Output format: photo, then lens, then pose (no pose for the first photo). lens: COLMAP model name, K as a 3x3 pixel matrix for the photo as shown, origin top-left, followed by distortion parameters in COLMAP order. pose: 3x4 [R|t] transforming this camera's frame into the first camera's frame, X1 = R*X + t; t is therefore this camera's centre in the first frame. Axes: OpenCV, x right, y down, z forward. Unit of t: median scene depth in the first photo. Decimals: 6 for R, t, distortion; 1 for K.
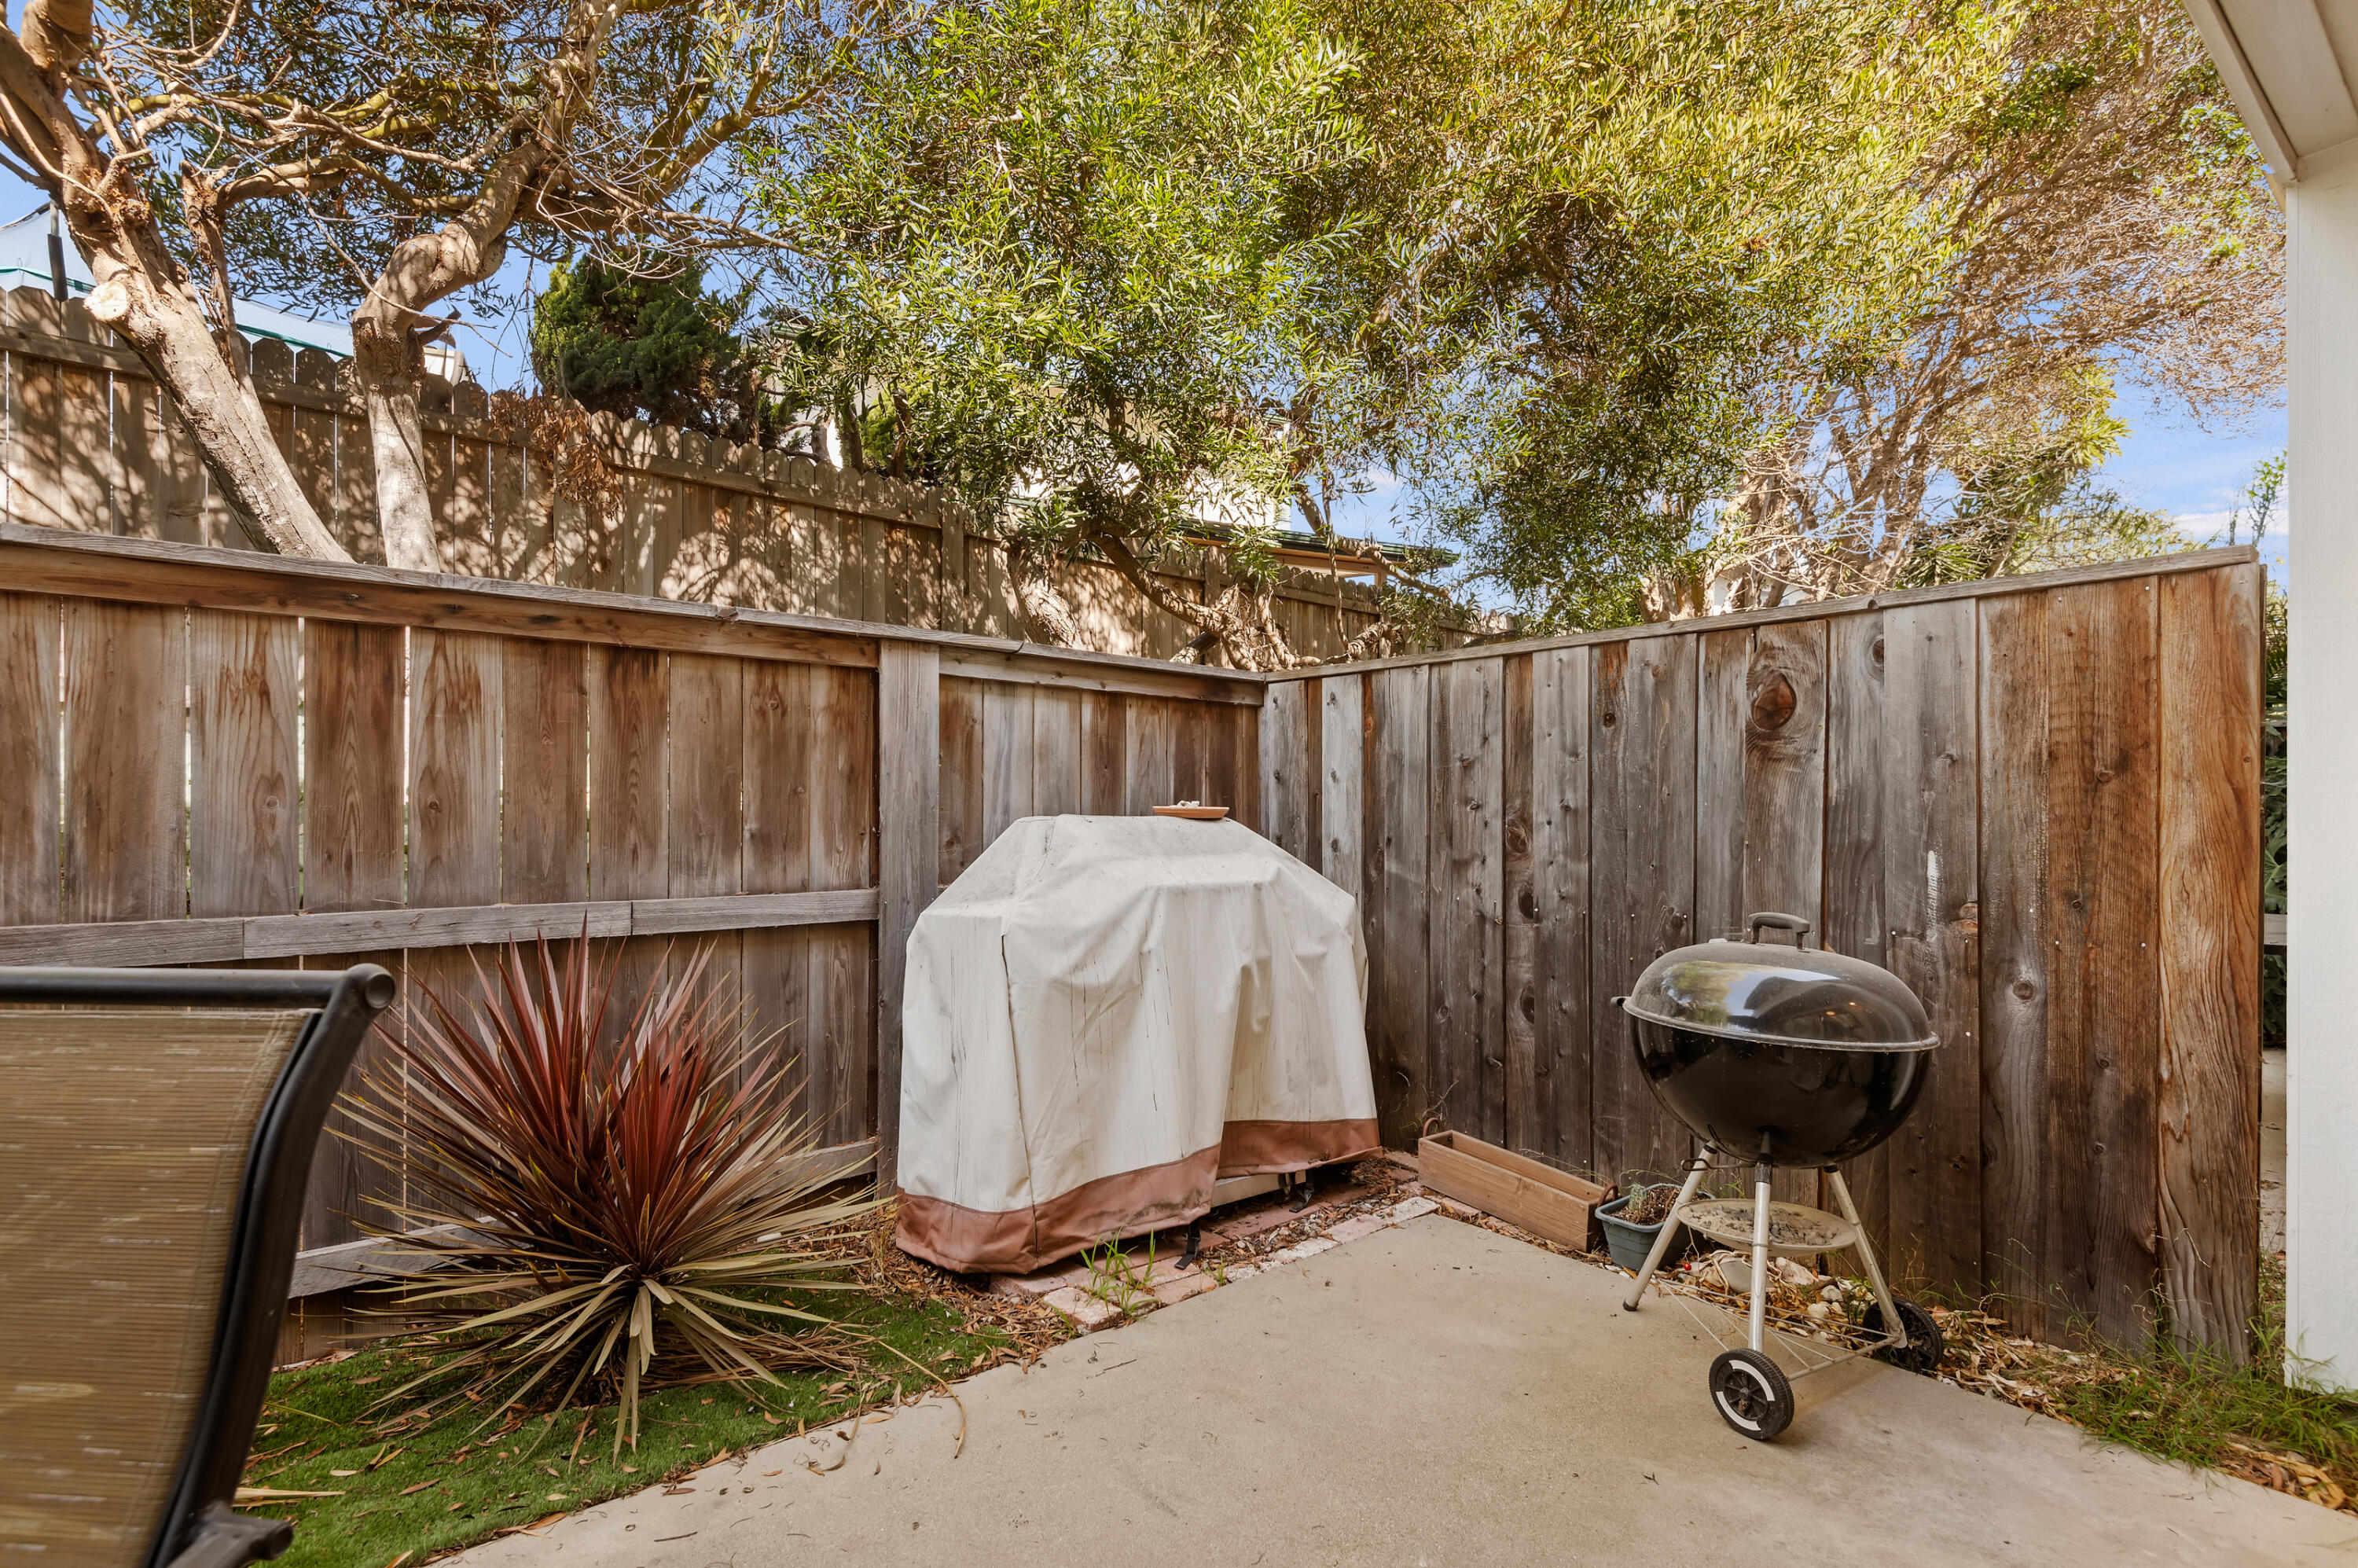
lens RADIAL K [[1105.1, 0, 1190.4], [0, 1105.1, 808.5], [0, 0, 1]] dist [0.005625, -0.004485]
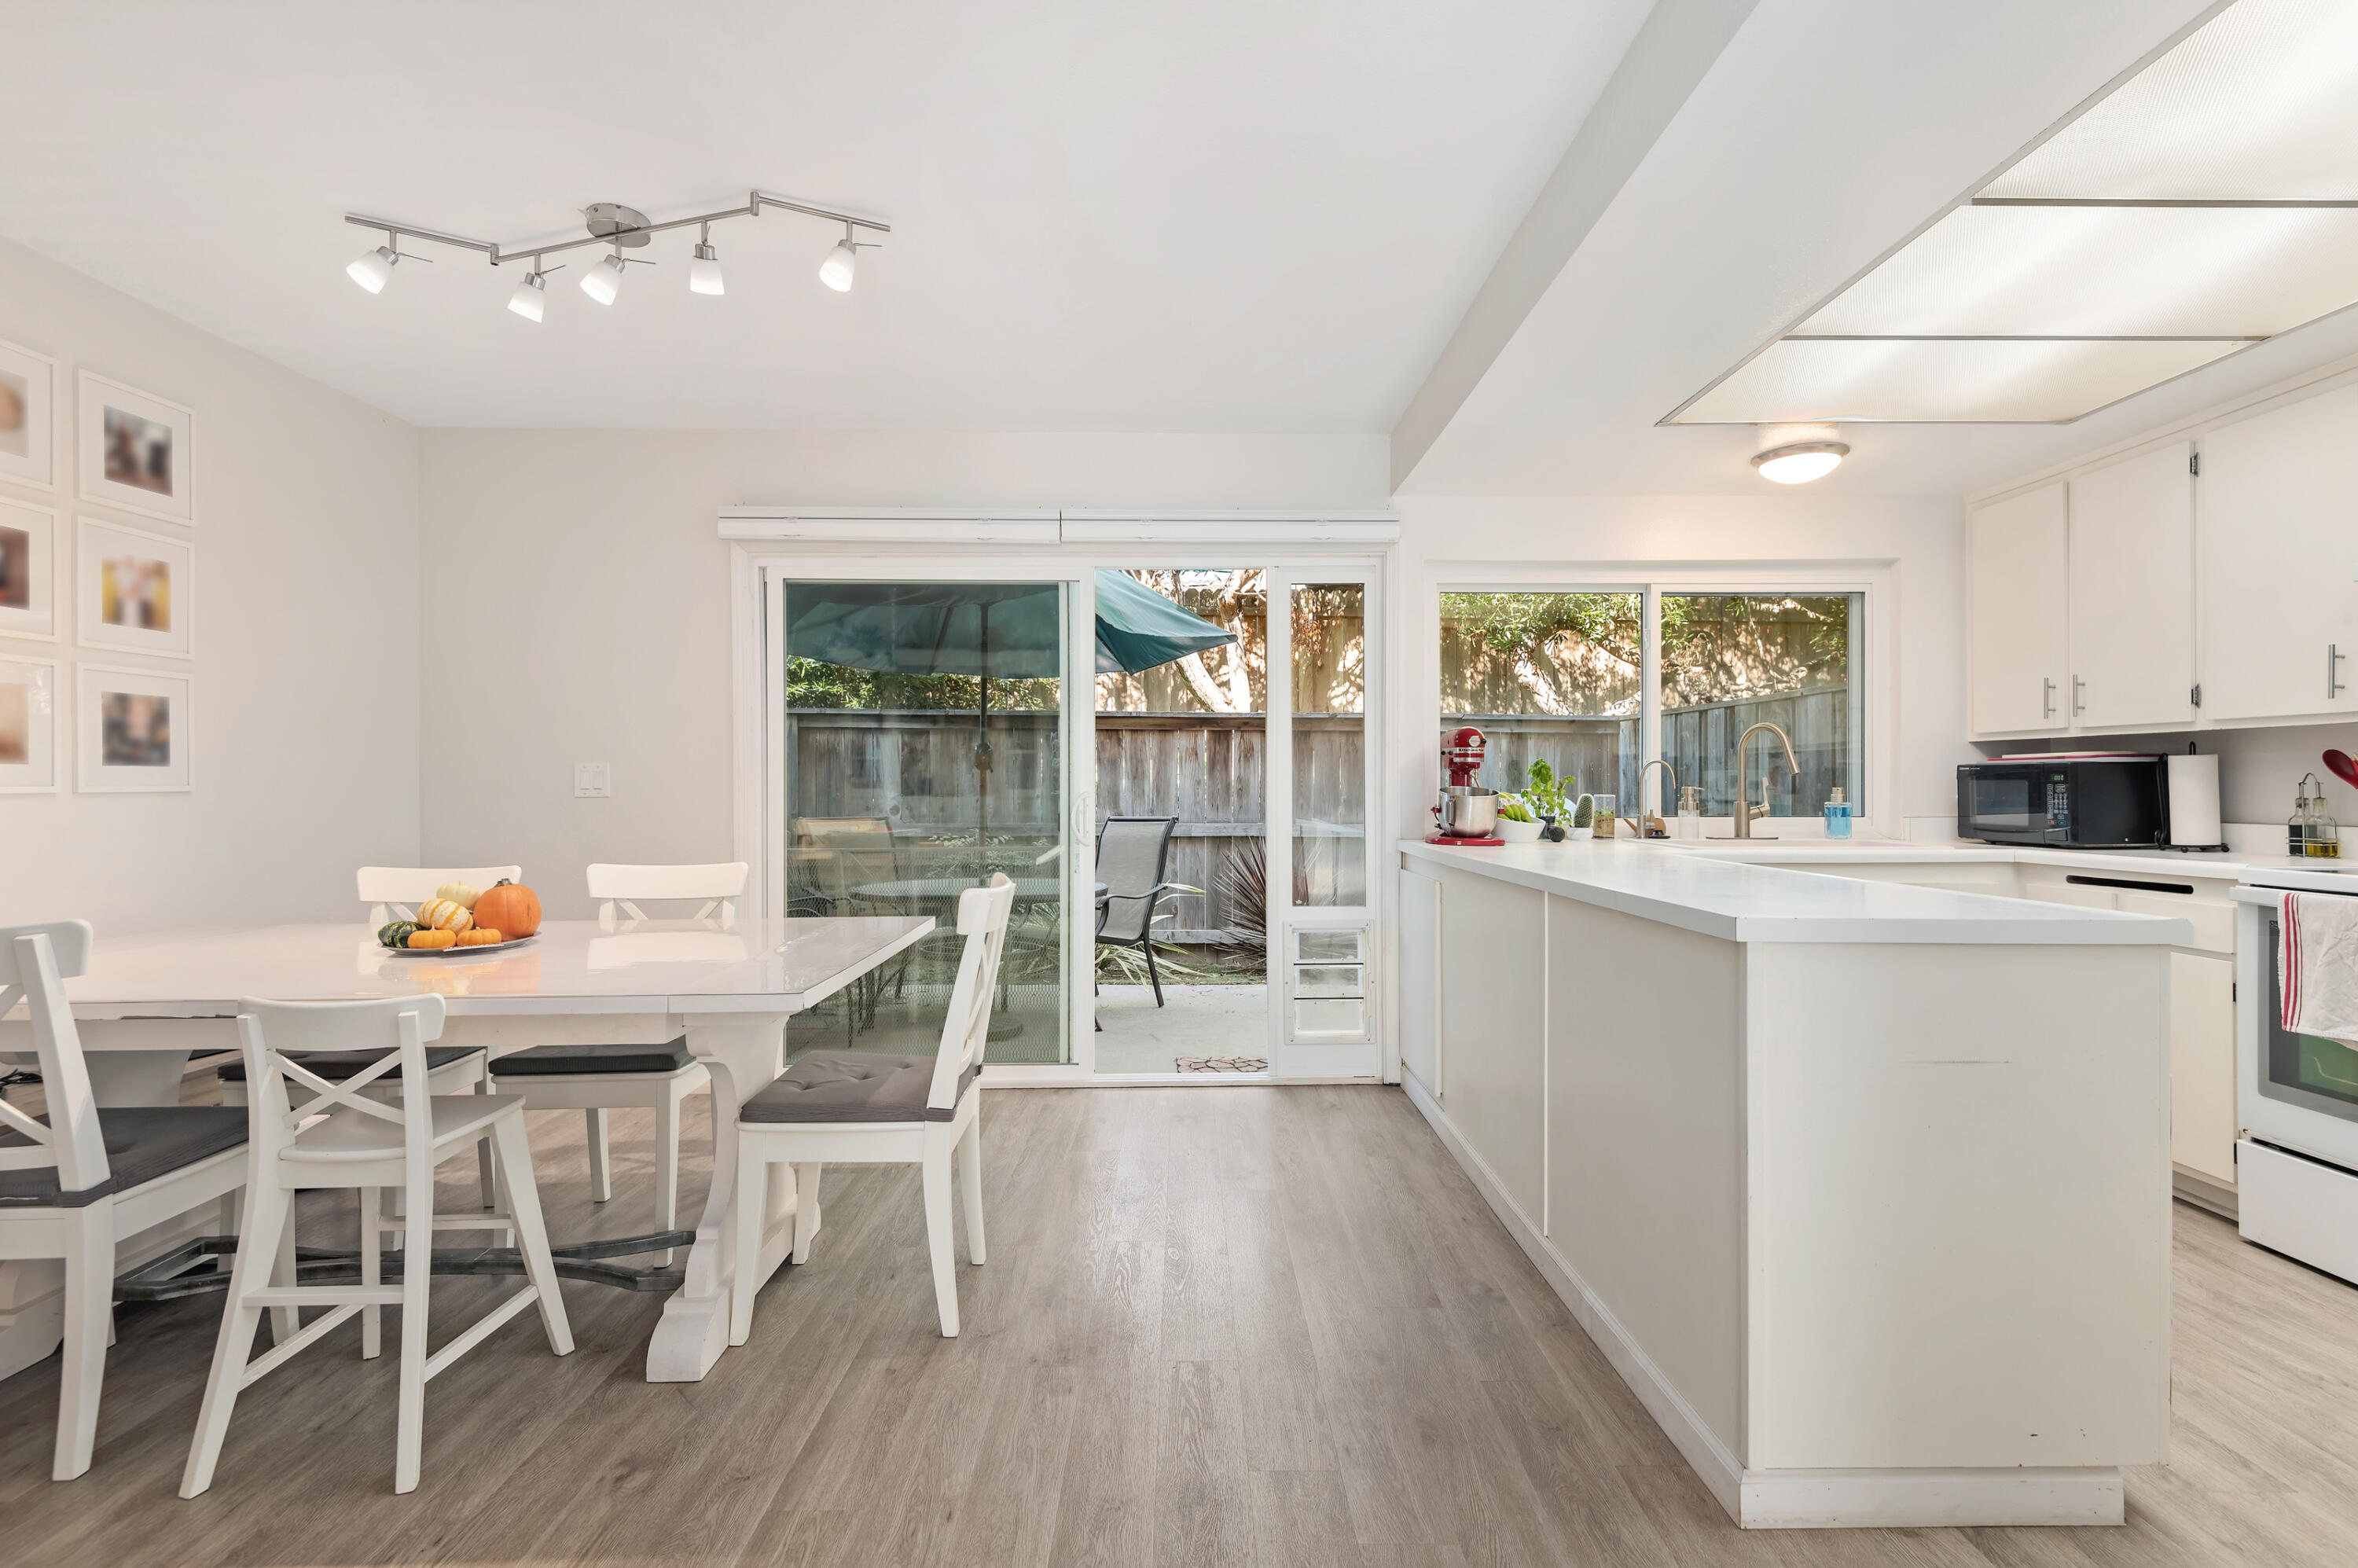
lens RADIAL K [[1076.5, 0, 1177.7], [0, 1076.5, 789.8], [0, 0, 1]] dist [0.005662, -0.003147]
pose [[0.775326, 0.004773, -0.631543, 0.947570], [0.001222, 0.999958, 0.009057, -0.025543], [0.631560, -0.007793, 0.775288, -1.261471]]
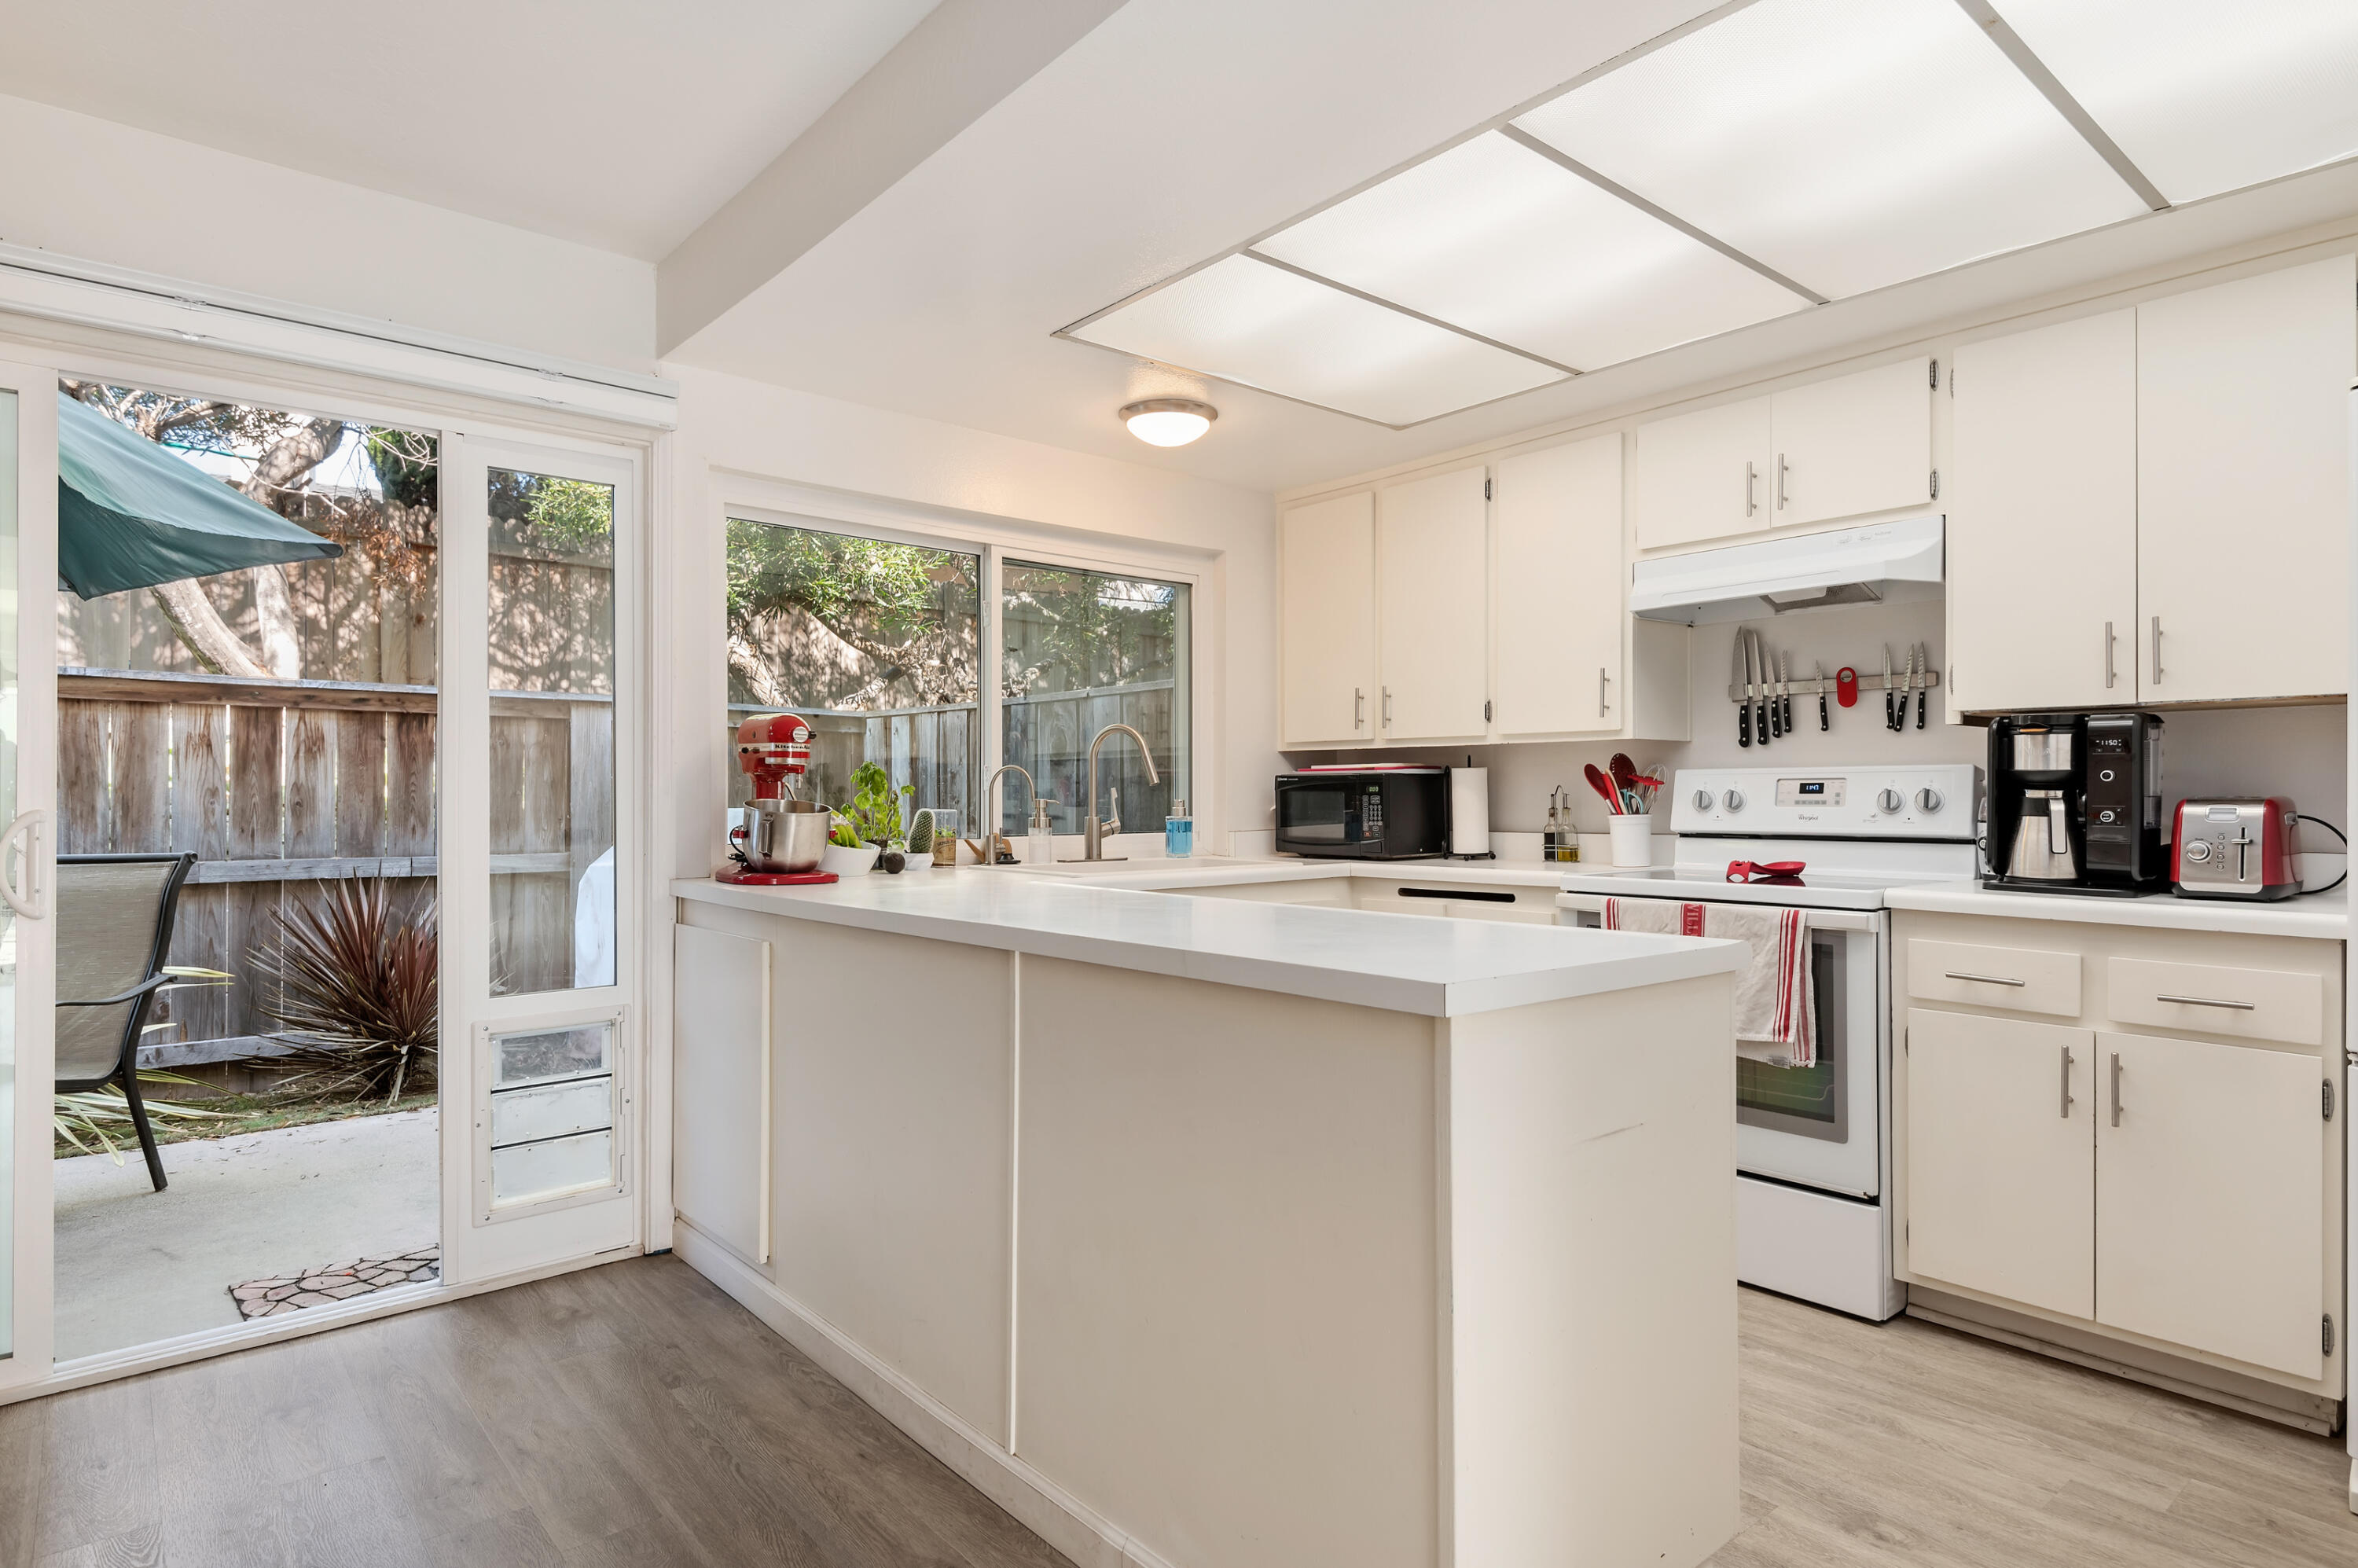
lens RADIAL K [[1297.0, 0, 1194.6], [0, 1297.0, 790.1], [0, 0, 1]] dist [0.020304, -0.010412]
pose [[0.999807, 0.001801, 0.019577, 0.716832], [-0.001792, 0.999998, -0.000492, -0.024906], [-0.019578, 0.000457, 0.999808, -1.126243]]
